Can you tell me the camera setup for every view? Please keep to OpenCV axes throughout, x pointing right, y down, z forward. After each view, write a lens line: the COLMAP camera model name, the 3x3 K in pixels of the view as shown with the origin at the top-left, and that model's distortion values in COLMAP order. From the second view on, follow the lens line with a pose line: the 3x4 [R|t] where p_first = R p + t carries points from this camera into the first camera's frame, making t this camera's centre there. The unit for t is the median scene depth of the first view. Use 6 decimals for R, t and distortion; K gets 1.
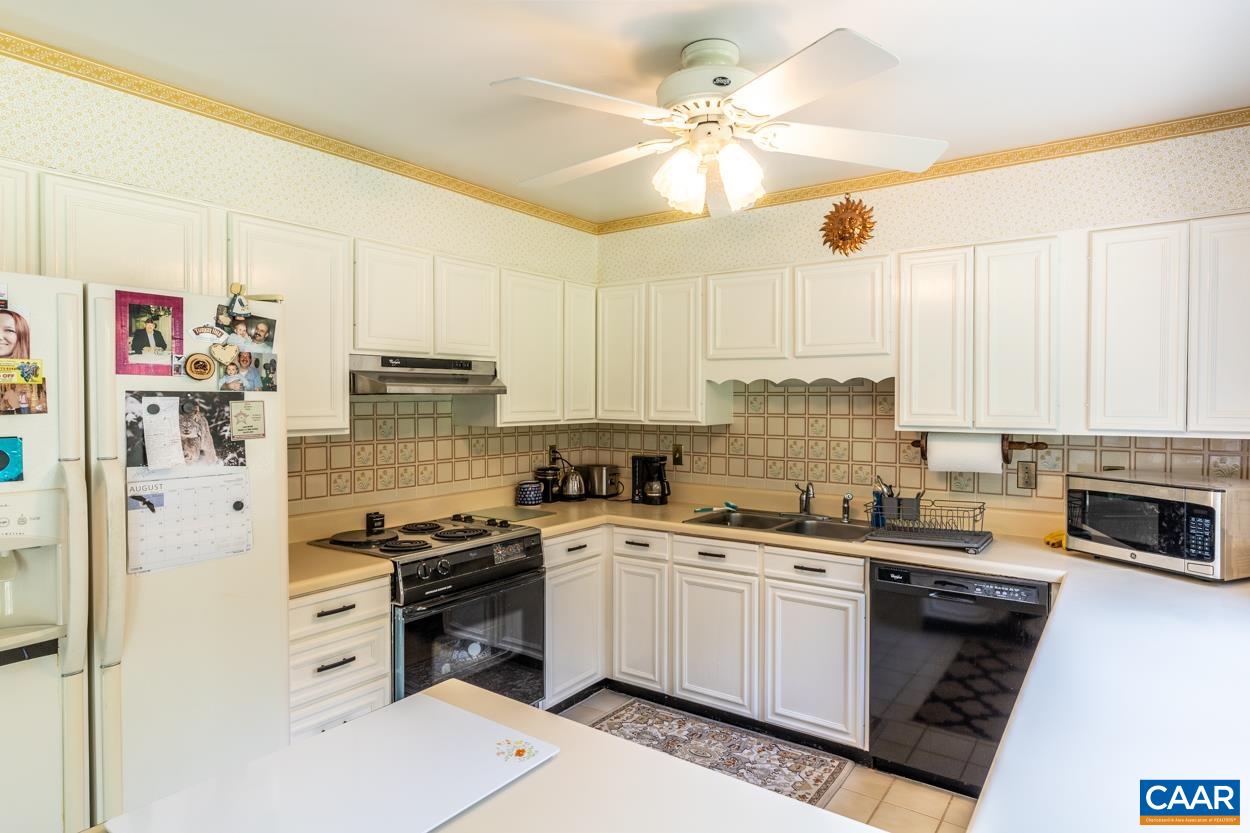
lens RADIAL K [[711.3, 0, 636.5], [0, 711.3, 410.4], [0, 0, 1]] dist [0.001174, 0.000312]
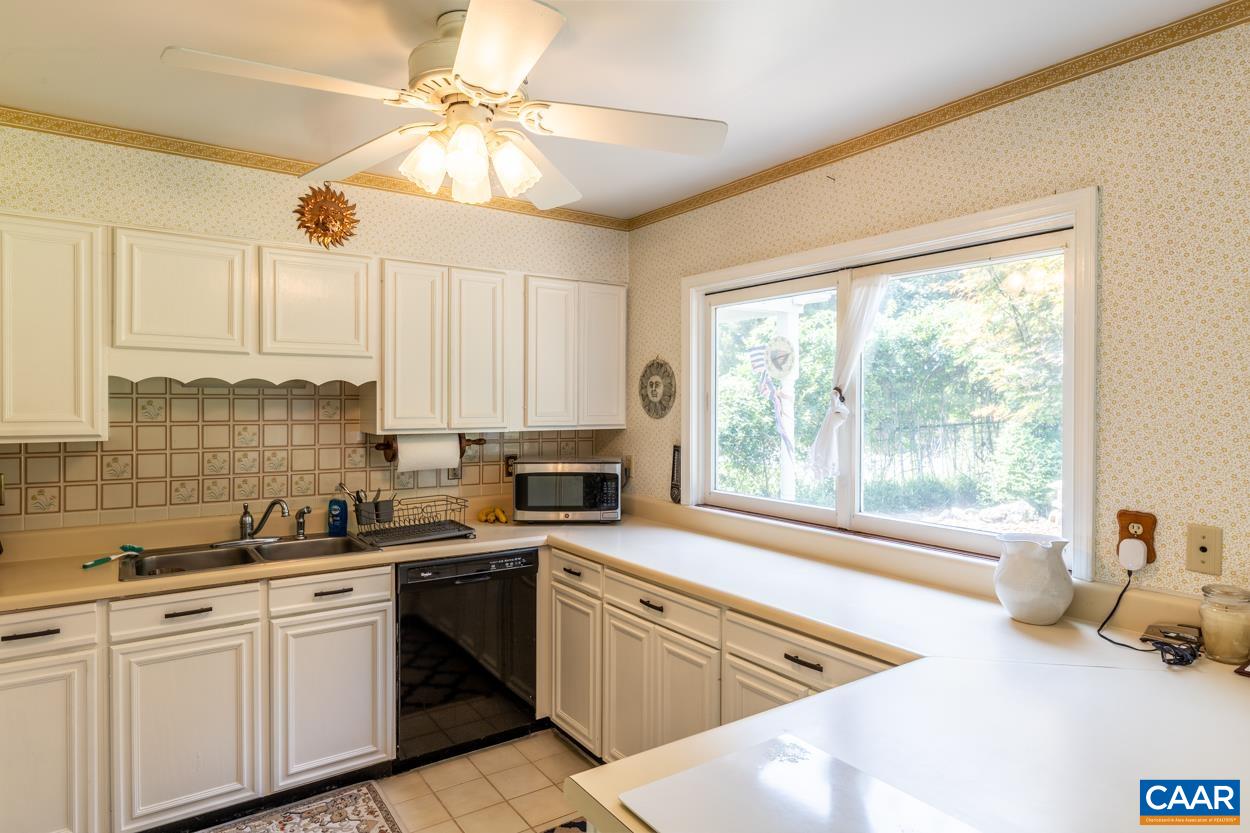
lens RADIAL K [[711.3, 0, 636.5], [0, 711.3, 410.4], [0, 0, 1]] dist [0.001174, 0.000312]
pose [[0.339398, -0.010519, 0.940584, -0.441636], [0.012840, 0.999896, 0.006549, -0.007314], [-0.940555, 0.009854, 0.339498, 0.311142]]
